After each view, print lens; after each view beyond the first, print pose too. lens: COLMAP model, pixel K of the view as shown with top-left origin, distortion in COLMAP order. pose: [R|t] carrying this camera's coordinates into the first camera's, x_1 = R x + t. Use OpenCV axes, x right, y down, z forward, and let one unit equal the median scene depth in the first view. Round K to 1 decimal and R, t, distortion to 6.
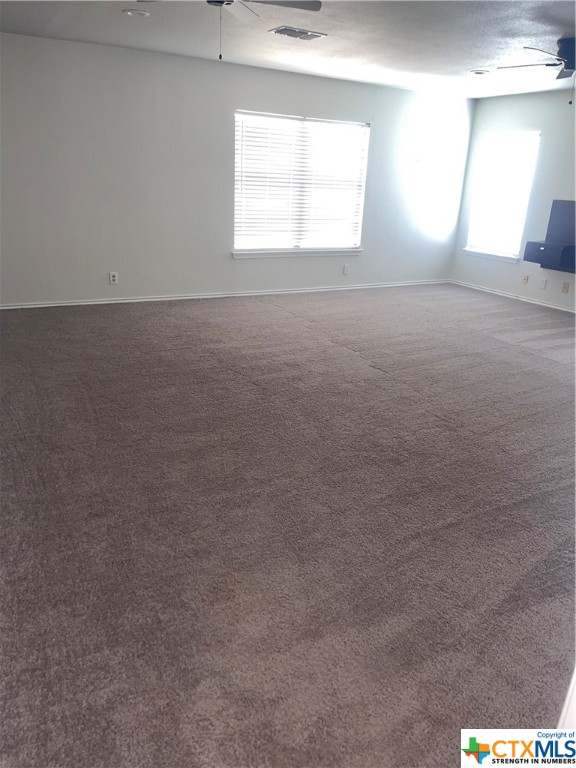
lens RADIAL K [[580.7, 0, 286.8], [0, 580.7, 386.0], [0, 0, 1]] dist [0.047565, -0.071886]
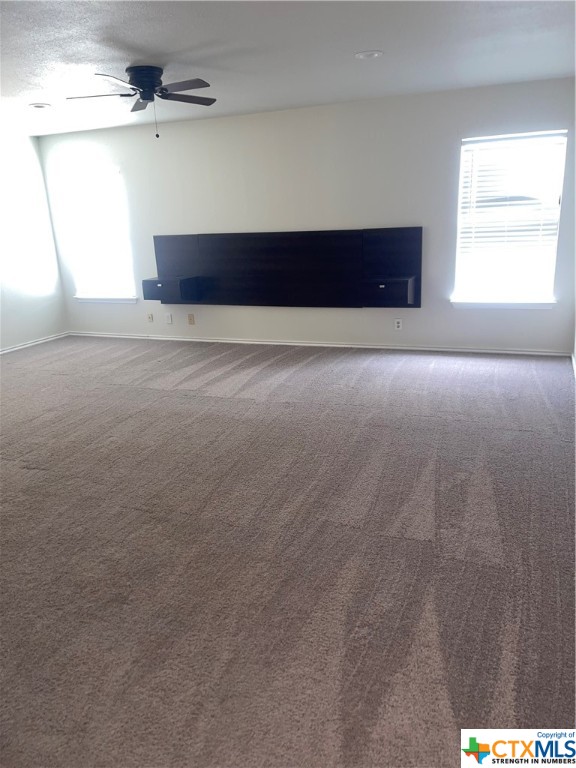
lens RADIAL K [[580.7, 0, 289.8], [0, 580.7, 386.5], [0, 0, 1]] dist [0.047565, -0.071886]
pose [[0.772444, -0.254418, 0.581895, -0.005151], [0.289468, 0.956584, 0.033983, -0.061260], [-0.565277, 0.142189, 0.812554, 0.157842]]
